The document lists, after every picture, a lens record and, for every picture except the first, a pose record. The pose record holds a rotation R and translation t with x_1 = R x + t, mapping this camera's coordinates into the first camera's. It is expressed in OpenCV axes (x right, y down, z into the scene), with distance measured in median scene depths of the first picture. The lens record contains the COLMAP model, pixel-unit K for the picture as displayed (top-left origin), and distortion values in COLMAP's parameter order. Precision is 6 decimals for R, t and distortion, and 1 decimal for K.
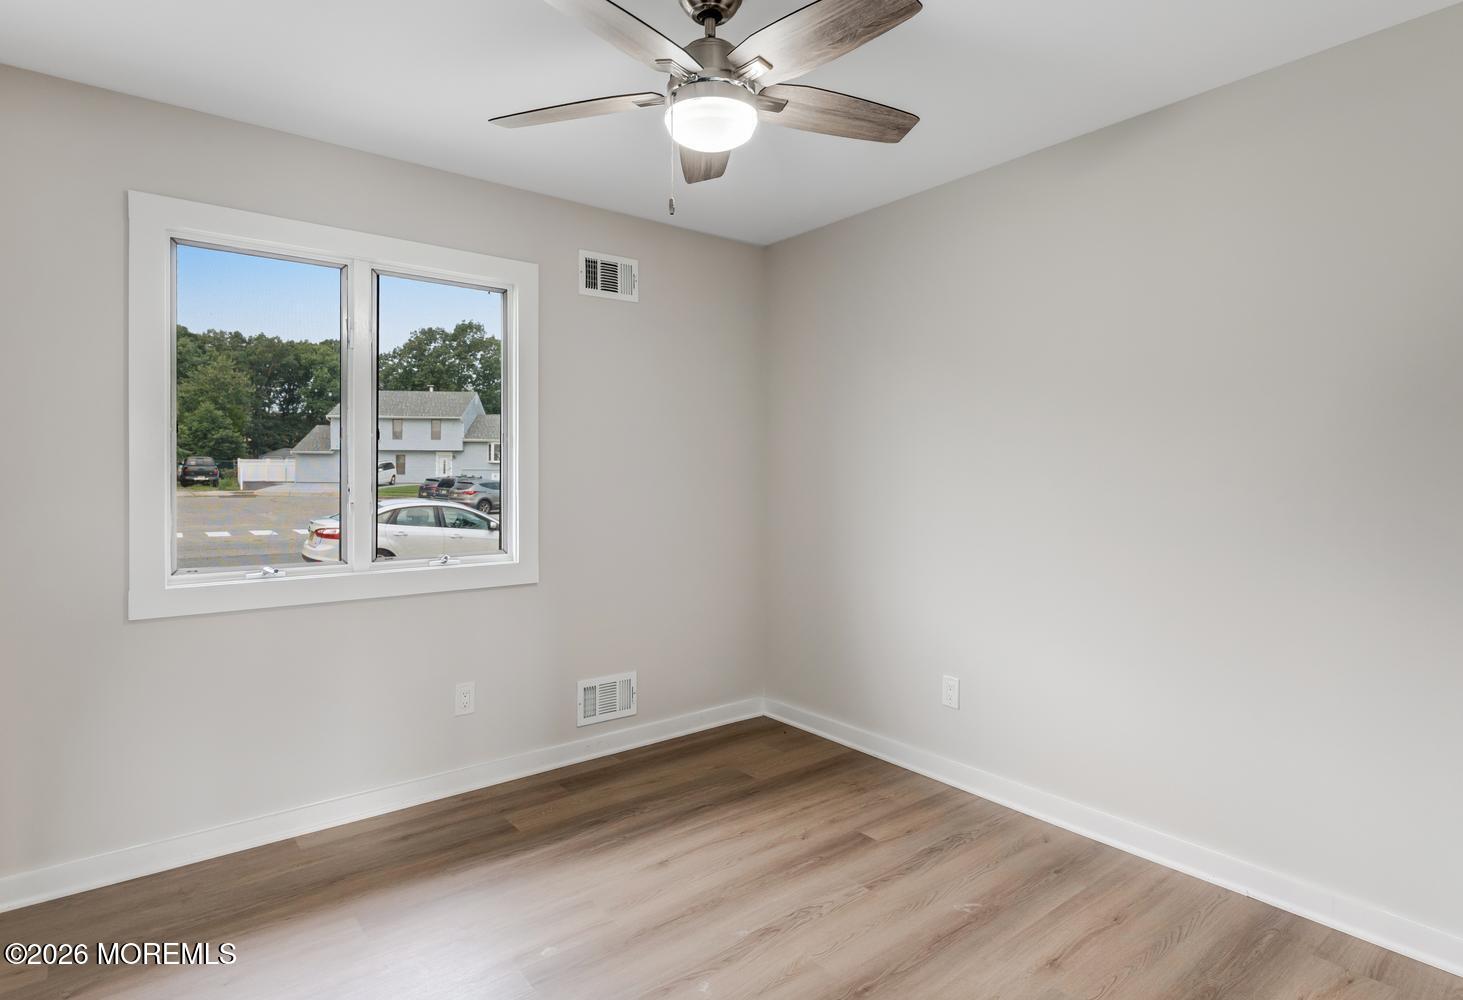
lens RADIAL K [[752.1, 0, 732.8], [0, 752.1, 471.8], [0, 0, 1]] dist [0.001478, 0.000504]
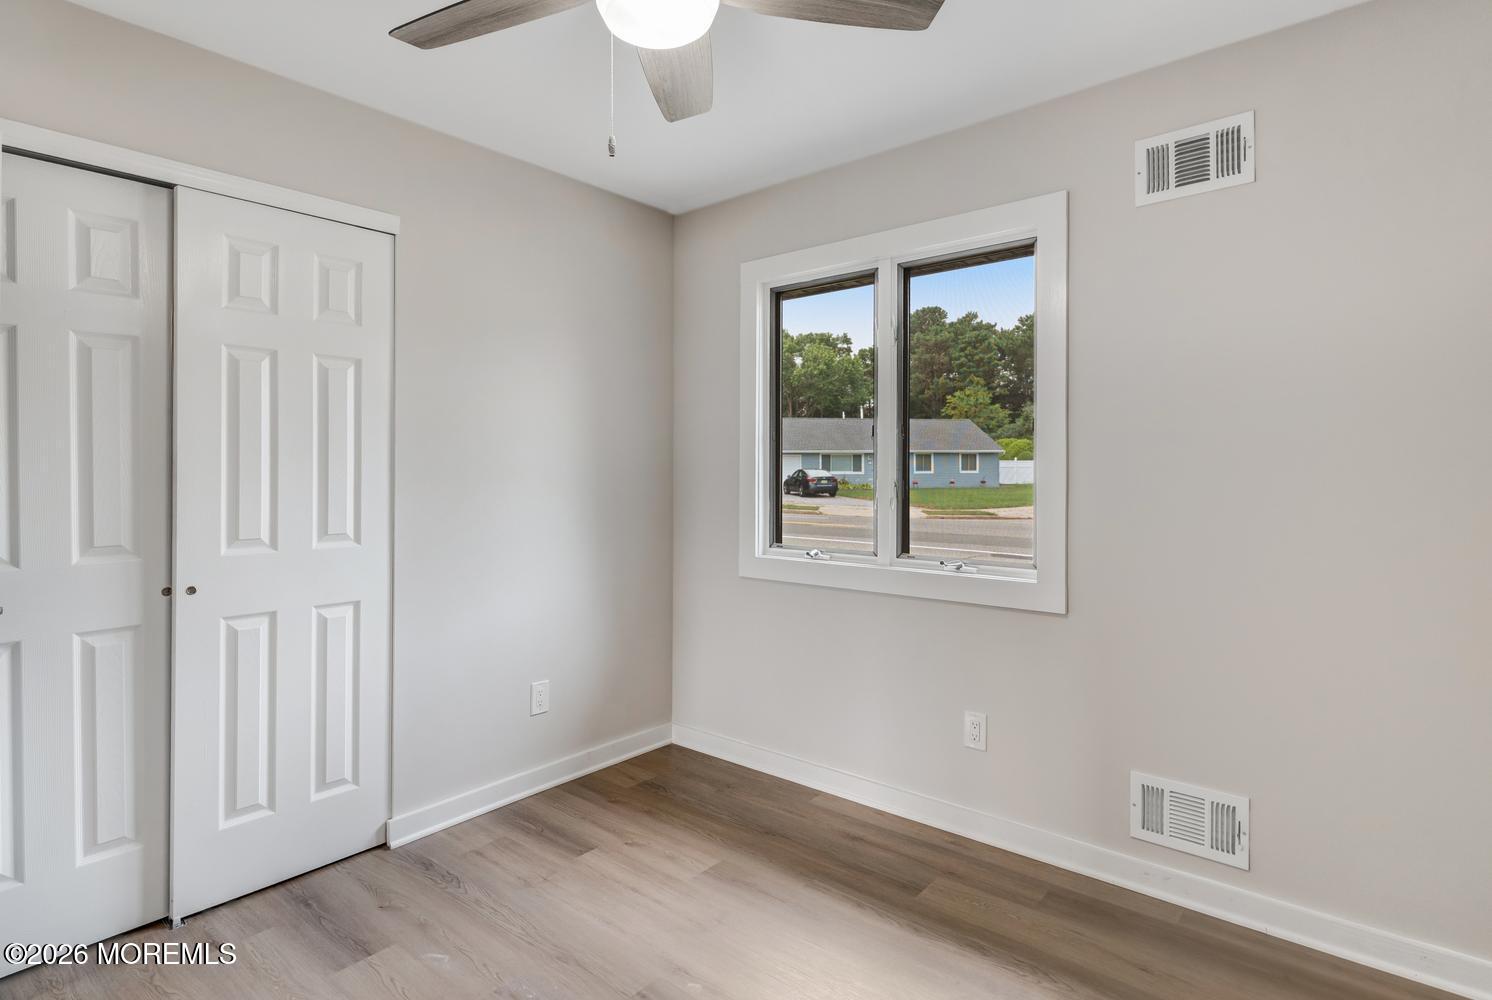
lens RADIAL K [[773.5, 0, 752.1], [0, 773.5, 465.5], [0, 0, 1]] dist [0.002093, 0.000246]
pose [[0.213172, -0.003014, -0.977010, 0.468703], [0.005288, 0.999984, -0.001931, -0.001116], [0.977000, -0.004755, 0.213184, 0.579786]]
